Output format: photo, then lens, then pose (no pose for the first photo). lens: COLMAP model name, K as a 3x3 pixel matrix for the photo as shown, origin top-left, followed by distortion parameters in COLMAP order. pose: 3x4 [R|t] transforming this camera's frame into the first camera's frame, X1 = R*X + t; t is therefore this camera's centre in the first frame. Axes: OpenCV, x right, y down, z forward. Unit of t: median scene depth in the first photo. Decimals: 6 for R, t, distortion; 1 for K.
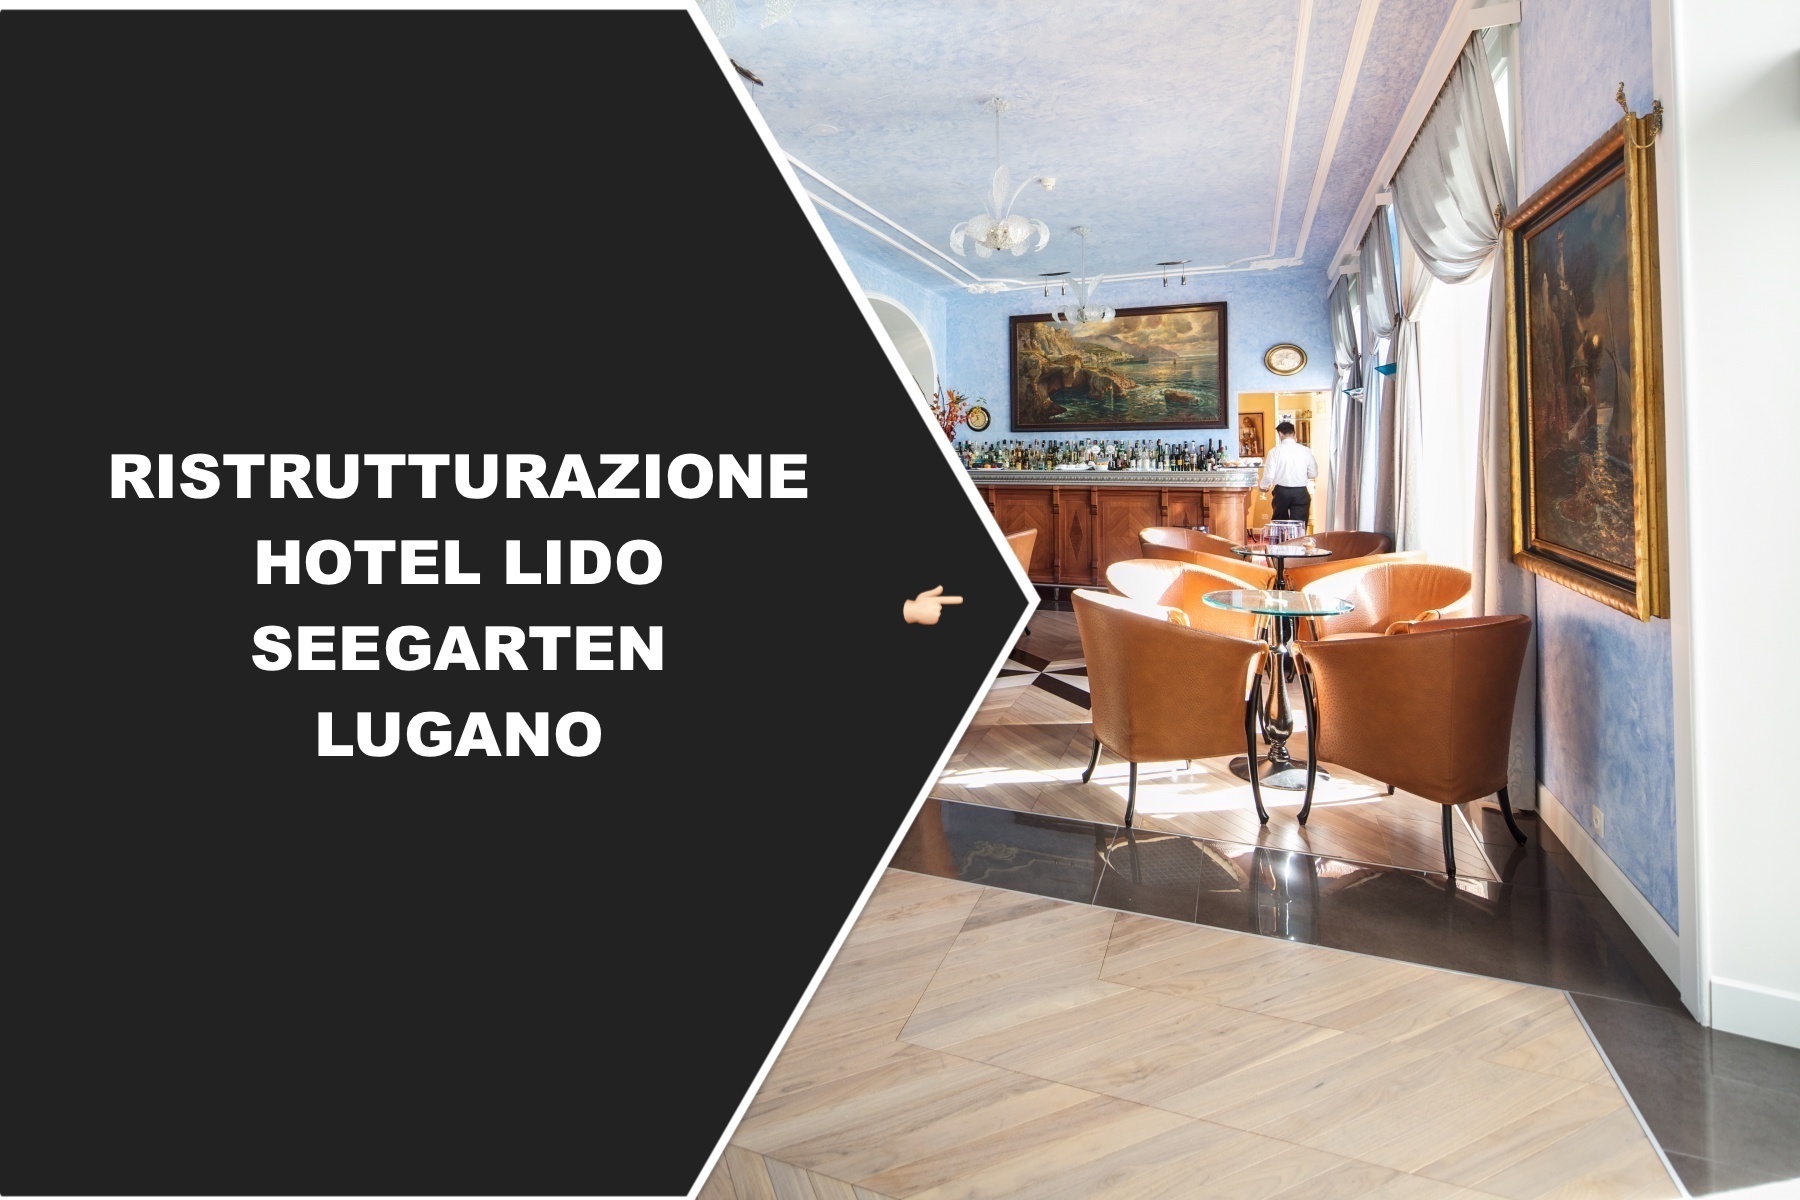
lens RADIAL K [[874.5, 0, 901.5], [0, 874.5, 436.2], [0, 0, 1]] dist [0.008078, 0.001503]
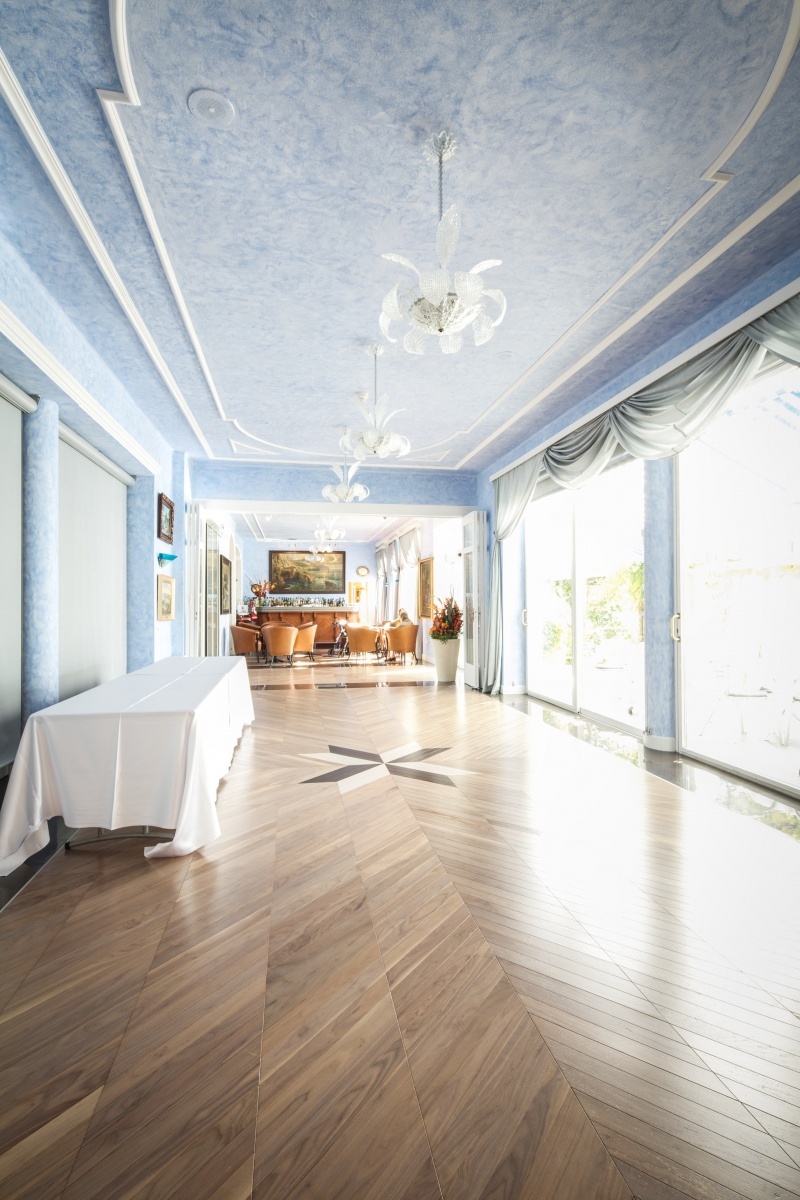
lens RADIAL K [[583.0, 0, 398.6], [0, 583.0, 603.9], [0, 0, 1]] dist [0.008078, 0.001503]
pose [[0.851763, 0.005808, 0.523895, -0.503202], [-0.012590, 0.999877, 0.009383, 0.004423], [-0.523776, -0.014588, 0.851731, -0.773226]]
